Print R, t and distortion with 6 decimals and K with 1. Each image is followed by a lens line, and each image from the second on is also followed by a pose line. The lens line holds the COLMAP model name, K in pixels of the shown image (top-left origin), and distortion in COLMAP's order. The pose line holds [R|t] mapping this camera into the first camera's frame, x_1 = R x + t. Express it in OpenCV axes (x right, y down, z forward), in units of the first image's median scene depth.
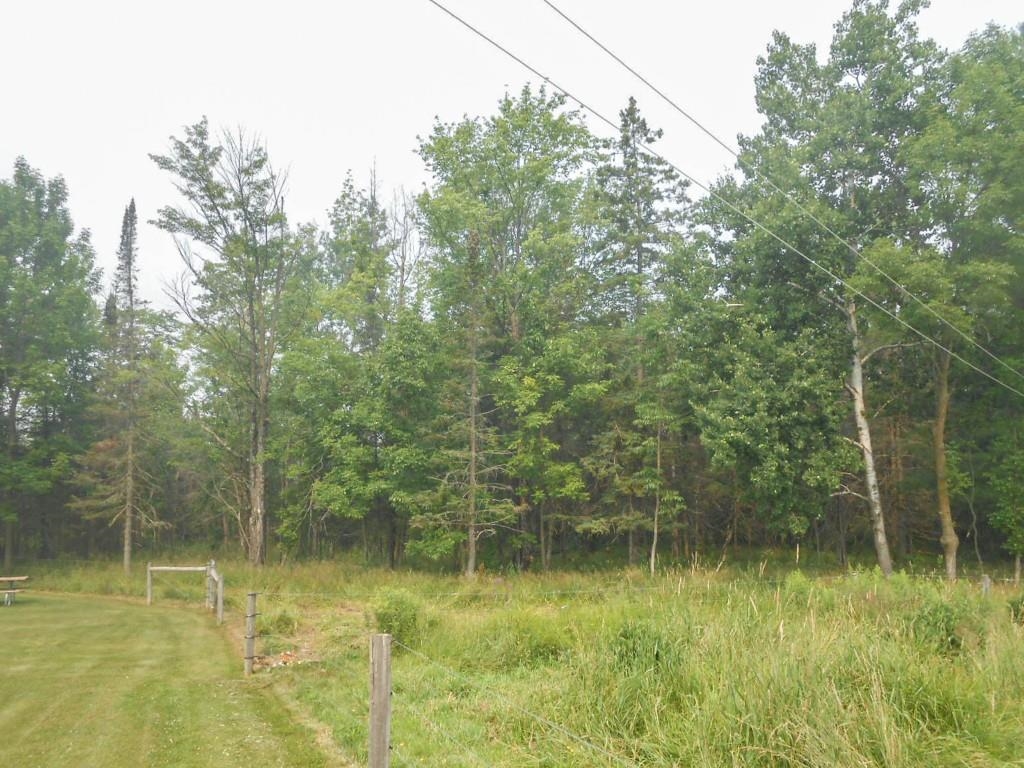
lens RADIAL K [[872.8, 0, 505.0], [0, 872.8, 388.4], [0, 0, 1]] dist [-0.042477, 0.085684]
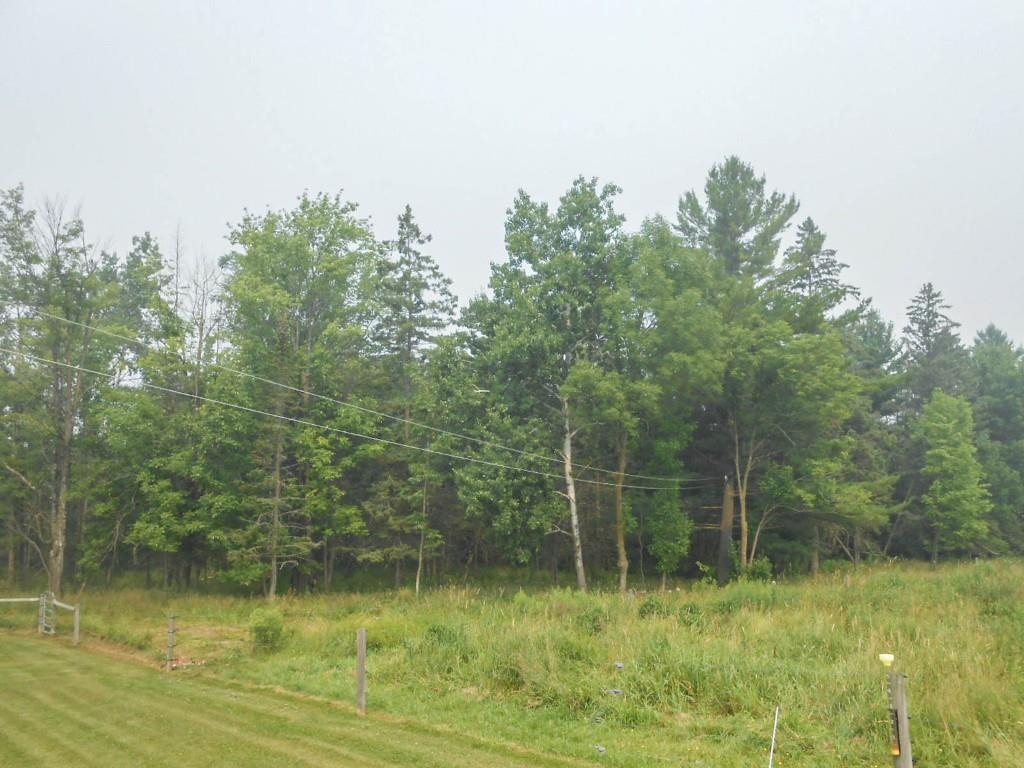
lens RADIAL K [[872.8, 0, 505.0], [0, 872.8, 388.4], [0, 0, 1]] dist [-0.042477, 0.085684]
pose [[0.955441, 0.039377, 0.292542, -0.096408], [-0.034837, 0.999178, -0.020713, -0.070159], [-0.293118, 0.009598, 0.956028, -0.288592]]
